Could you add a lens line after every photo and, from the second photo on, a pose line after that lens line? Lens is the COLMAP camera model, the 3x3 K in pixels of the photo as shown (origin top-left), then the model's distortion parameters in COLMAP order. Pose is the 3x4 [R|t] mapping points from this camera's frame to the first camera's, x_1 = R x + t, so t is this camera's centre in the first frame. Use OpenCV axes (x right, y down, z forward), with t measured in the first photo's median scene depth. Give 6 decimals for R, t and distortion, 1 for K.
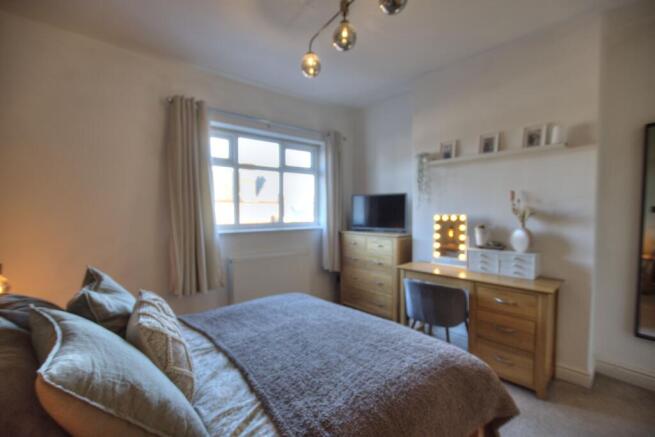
lens RADIAL K [[290.2, 0, 324.6], [0, 290.2, 223.1], [0, 0, 1]] dist [-0.022128, 0.001084]
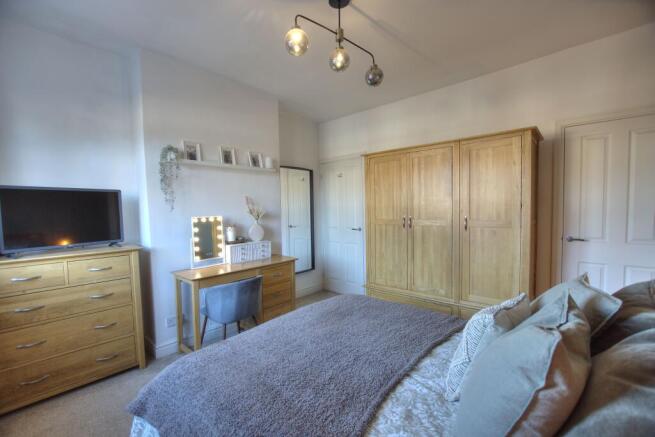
lens RADIAL K [[290.2, 0, 324.6], [0, 290.2, 223.1], [0, 0, 1]] dist [-0.022128, 0.001084]
pose [[-0.147261, -0.043323, 0.988148, -0.625735], [0.059381, 0.996851, 0.052554, -0.034150], [-0.987314, 0.066416, -0.144225, 0.726870]]
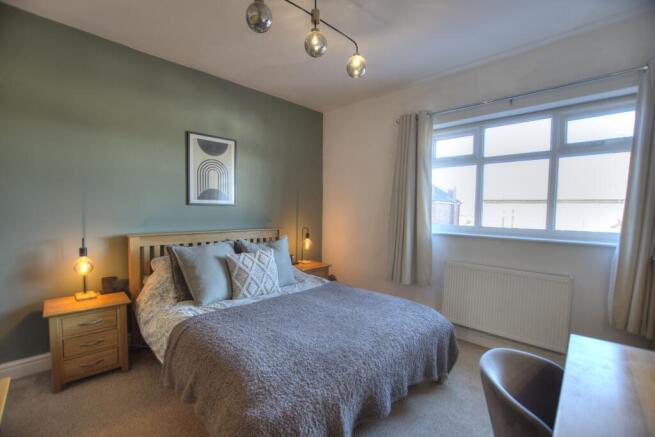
lens RADIAL K [[290.2, 0, 324.6], [0, 290.2, 223.1], [0, 0, 1]] dist [-0.022128, 0.001084]
pose [[0.104367, 0.050398, -0.993261, 0.656293], [-0.059464, 0.997245, 0.044352, -0.024886], [0.992759, 0.054435, 0.107077, 0.547564]]
